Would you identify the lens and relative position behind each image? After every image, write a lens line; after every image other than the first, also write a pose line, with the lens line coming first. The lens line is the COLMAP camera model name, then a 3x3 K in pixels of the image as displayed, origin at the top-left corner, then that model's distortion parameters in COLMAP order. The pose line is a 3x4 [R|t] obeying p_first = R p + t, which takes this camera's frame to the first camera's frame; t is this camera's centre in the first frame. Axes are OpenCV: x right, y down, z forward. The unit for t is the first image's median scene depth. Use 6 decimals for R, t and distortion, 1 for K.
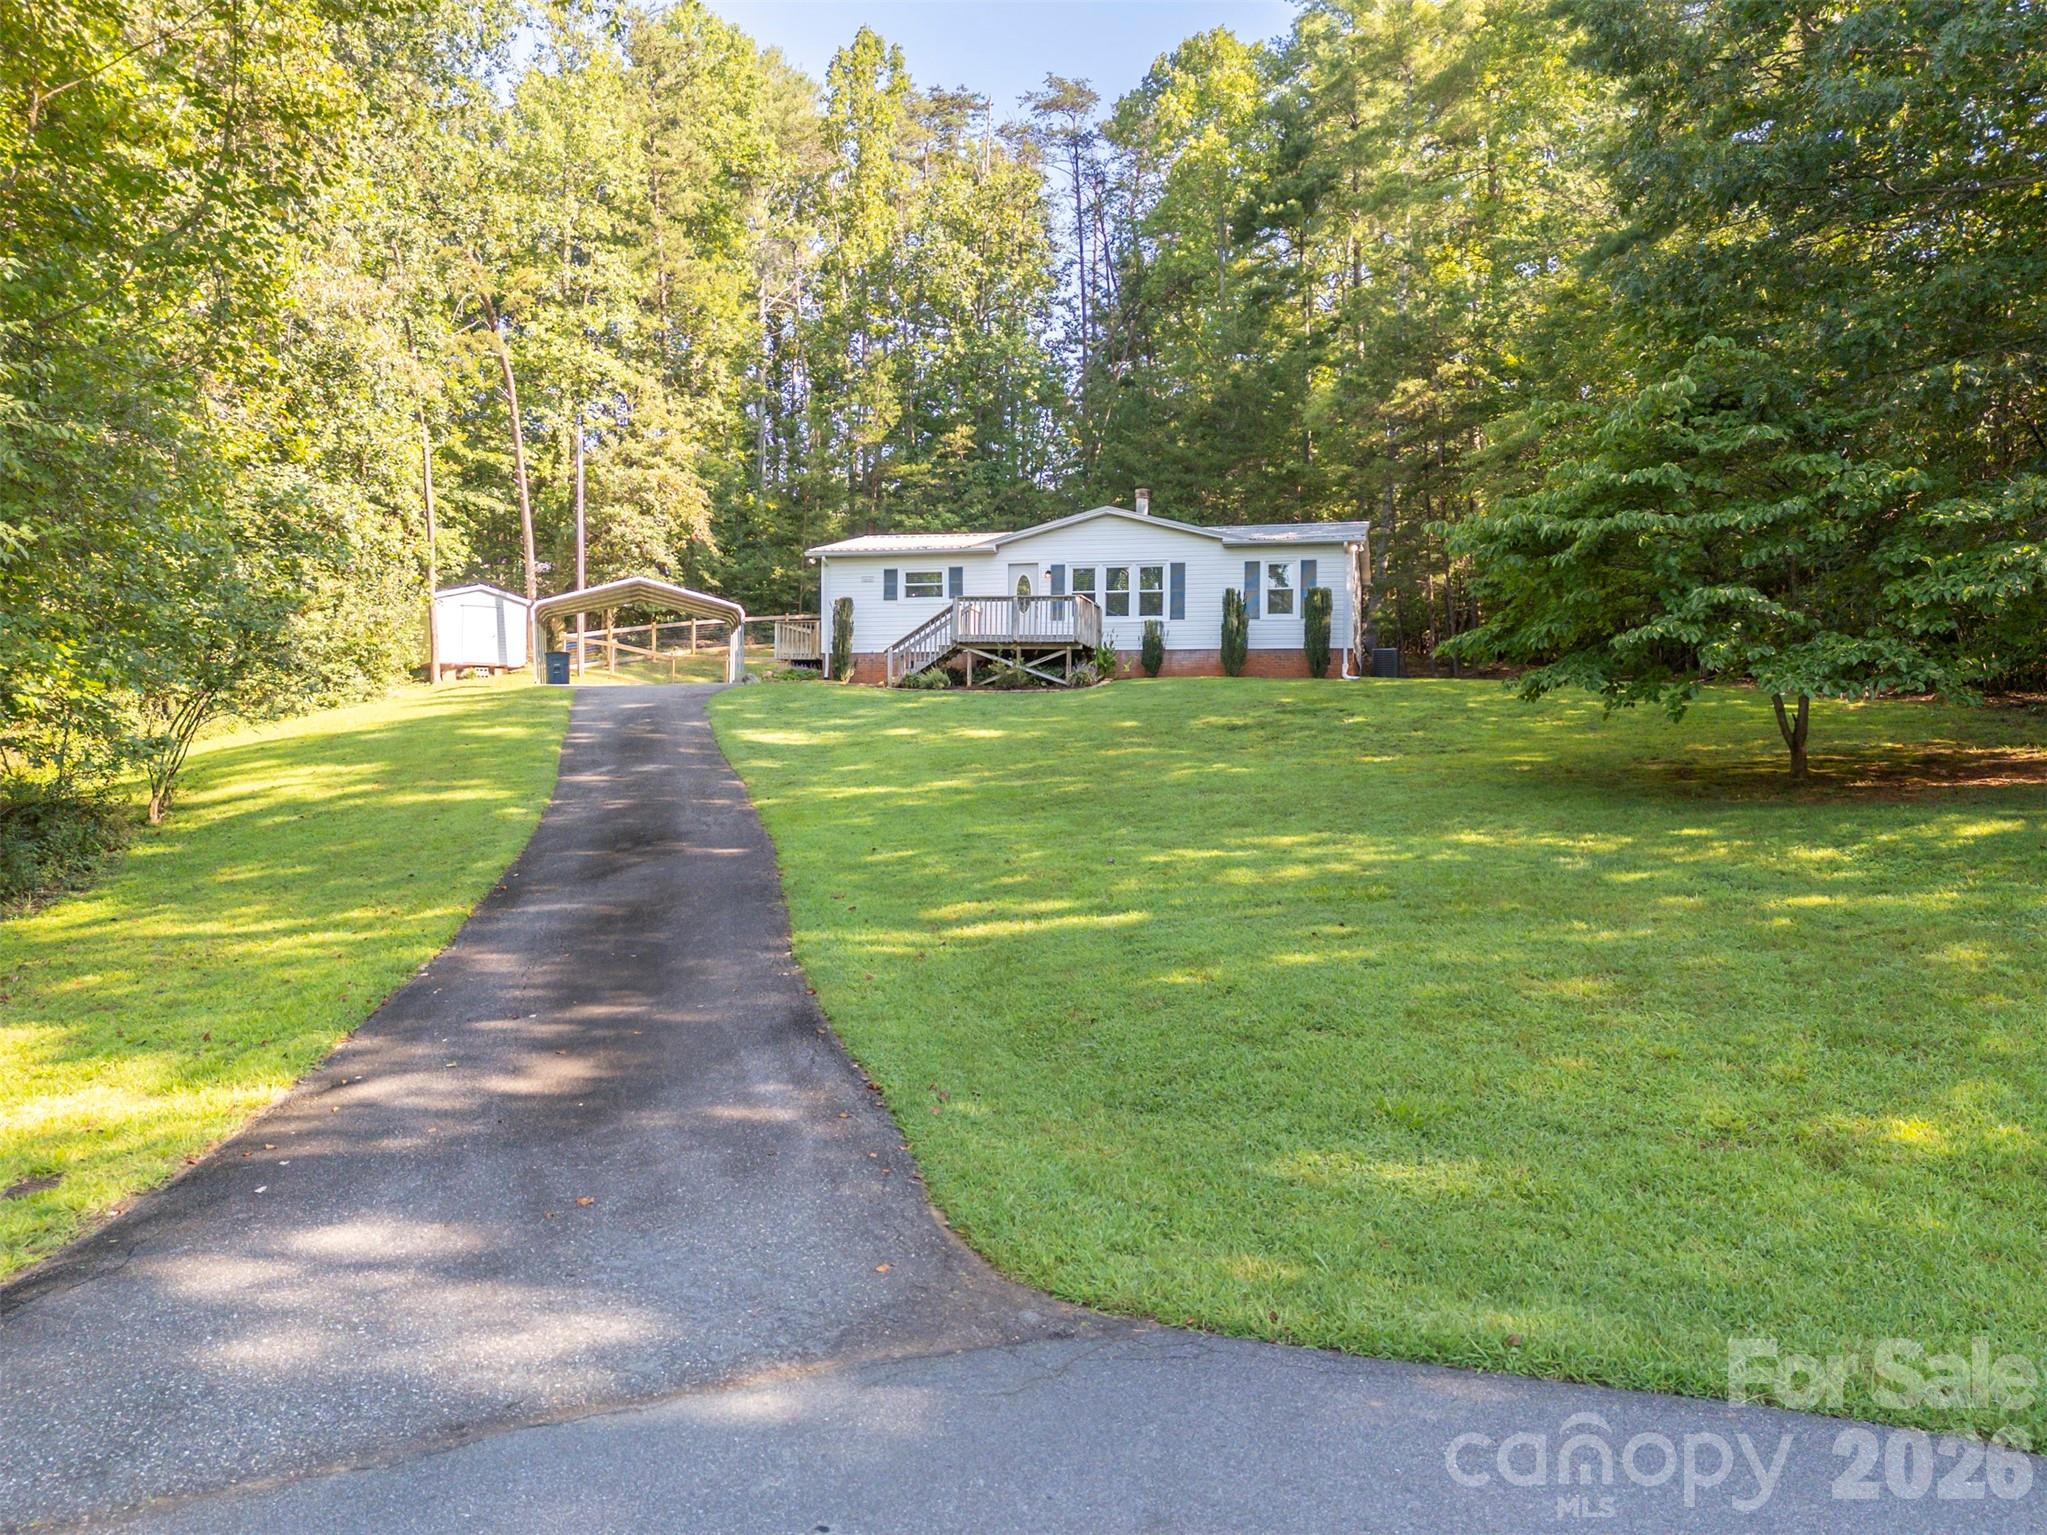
lens RADIAL K [[1536.1, 0, 1021.5], [0, 1536.1, 713.1], [0, 0, 1]] dist [0.090419, -0.074805]
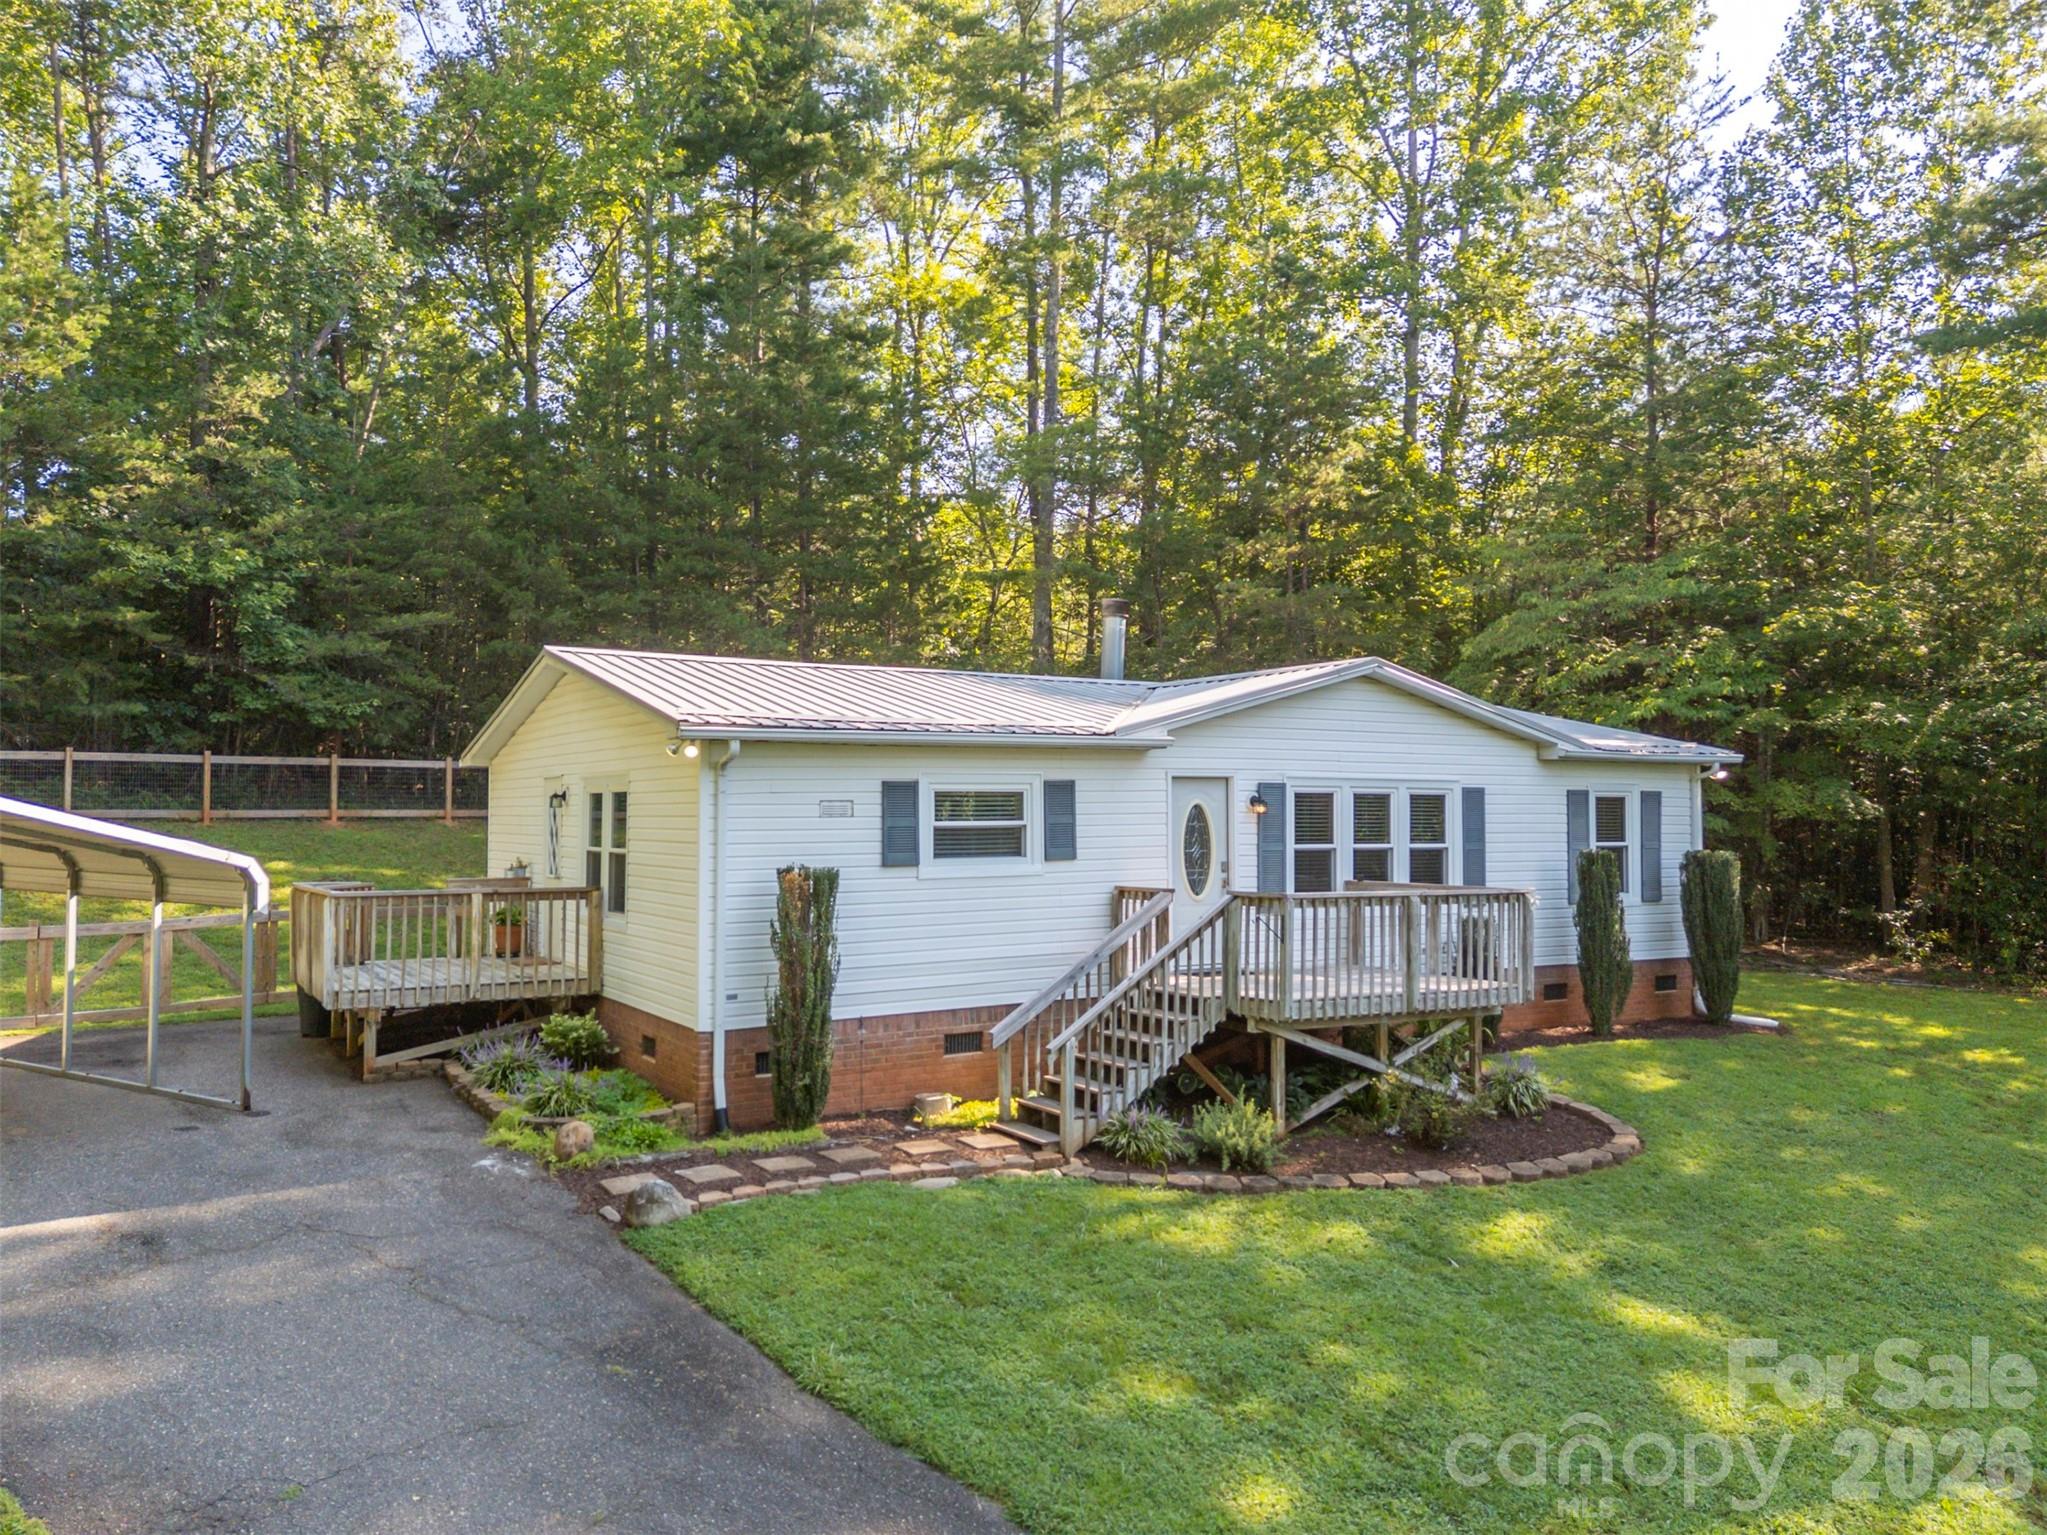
lens RADIAL K [[1499.9, 0, 1017.9], [0, 1499.9, 765.0], [0, 0, 1]] dist [0.079744, -0.071169]
pose [[0.713570, 0.014148, 0.700441, -0.220656], [-0.013888, 0.999885, -0.006048, -0.067863], [-0.700446, -0.005412, 0.713685, 0.519433]]
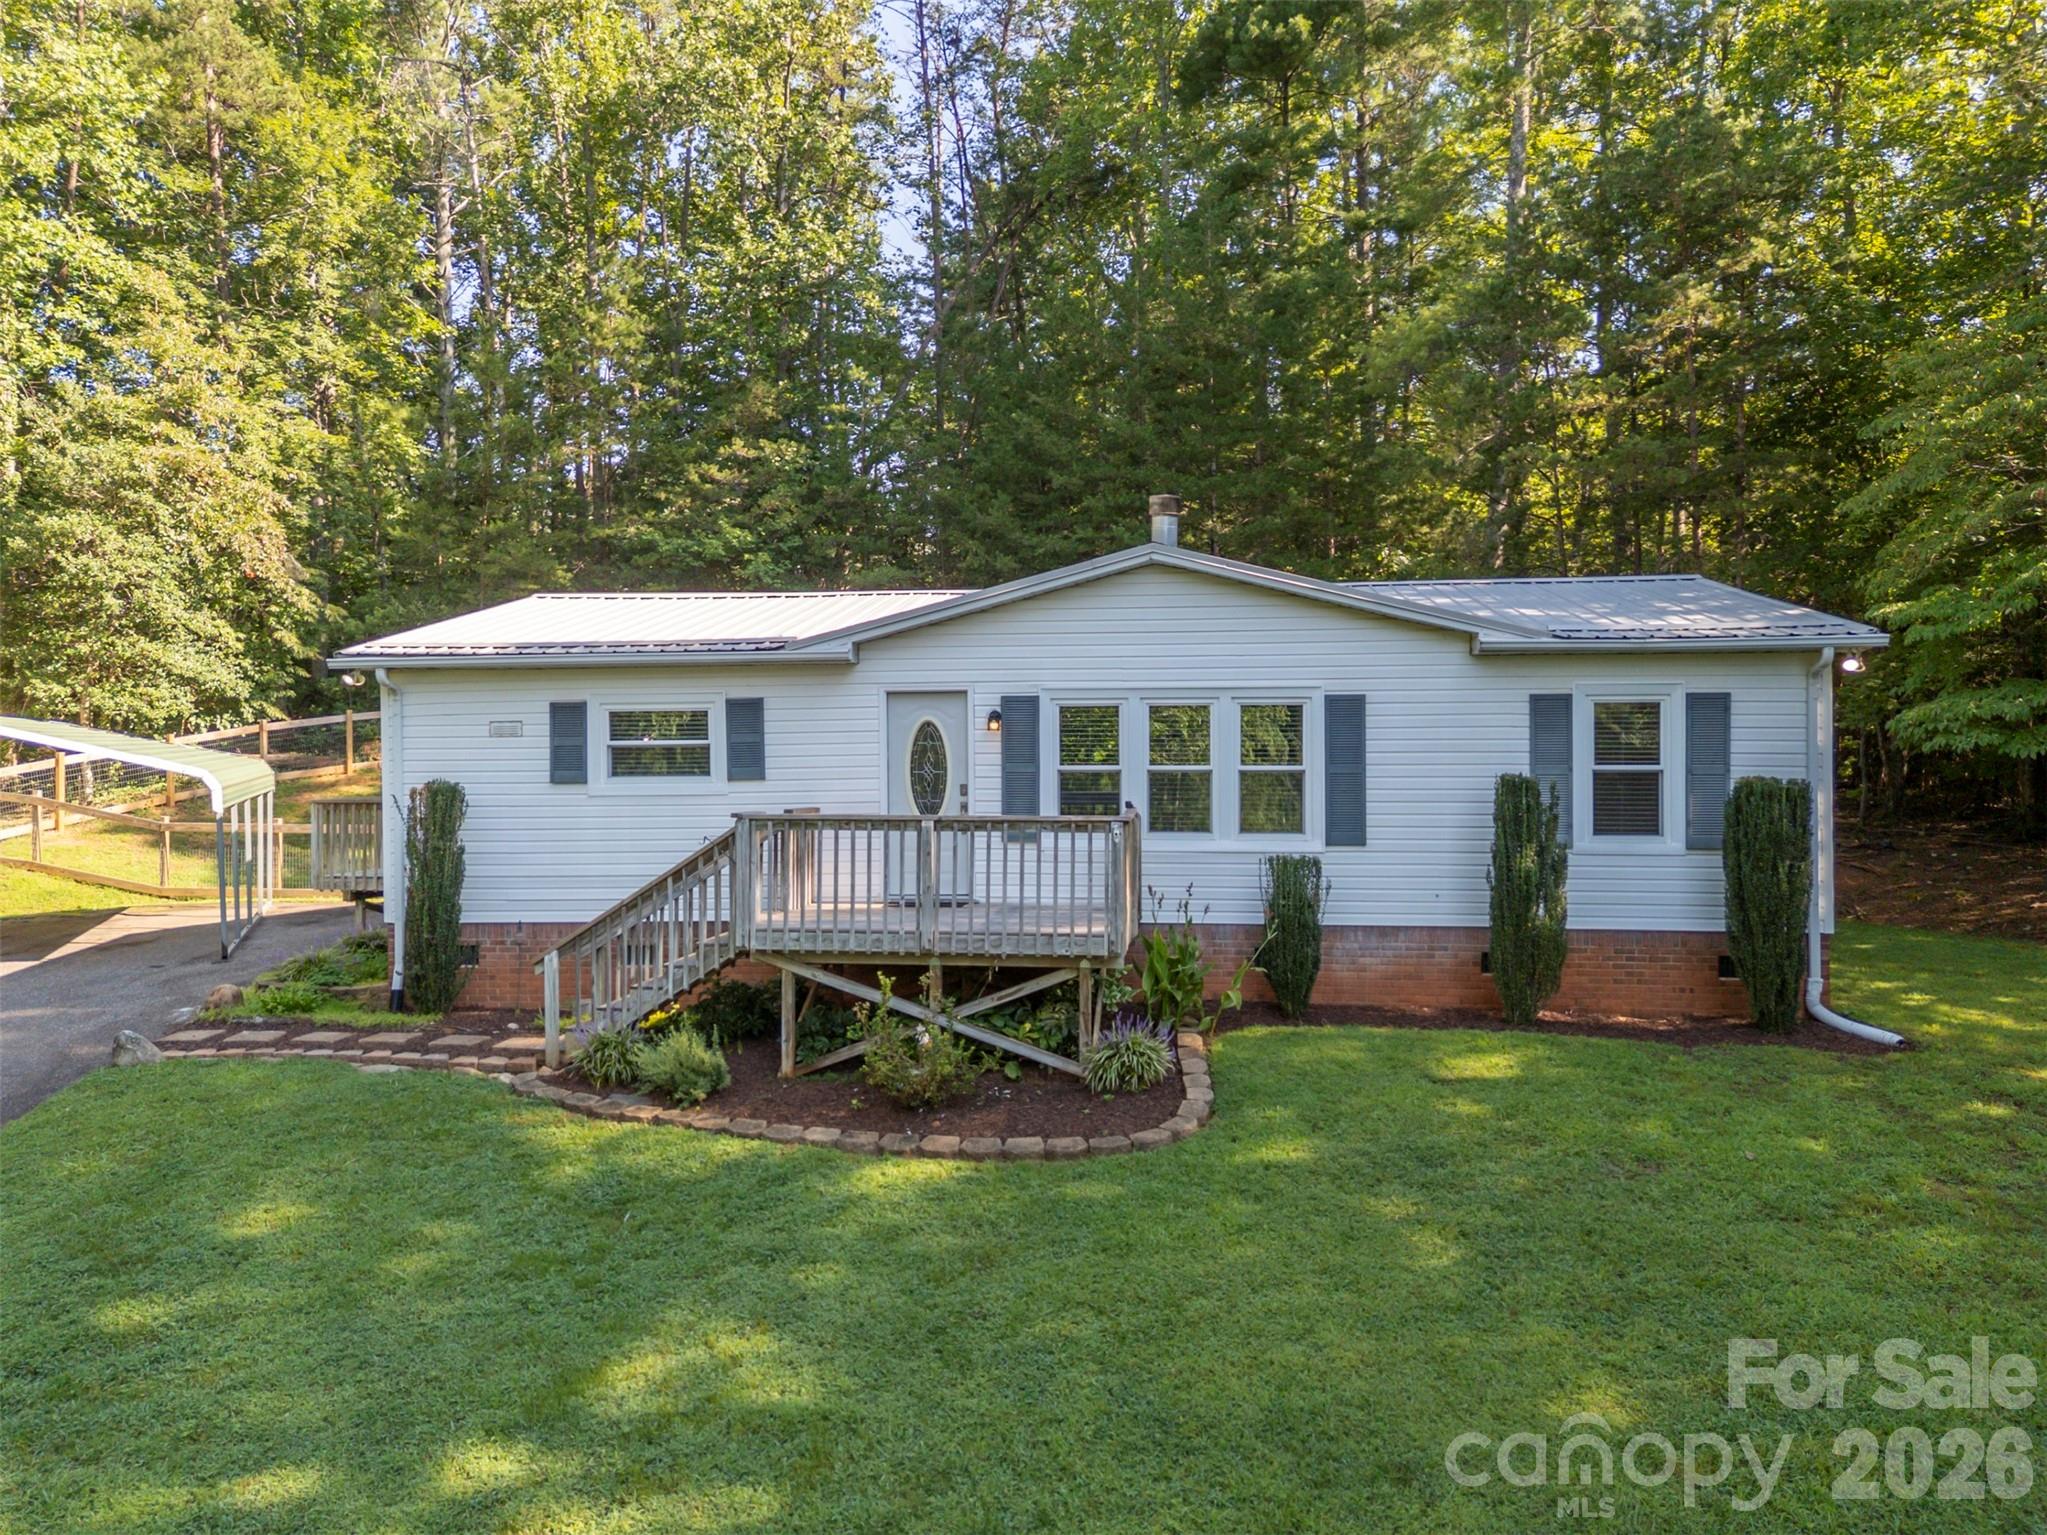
lens RADIAL K [[1490.6, 0, 1023.5], [0, 1490.6, 767.5], [0, 0, 1]] dist [0.075909, -0.083012]
pose [[0.990945, -0.014355, 0.133501, -0.016933], [0.009272, 0.999211, 0.038623, -0.064415], [-0.133950, -0.037036, 0.990296, 0.440338]]
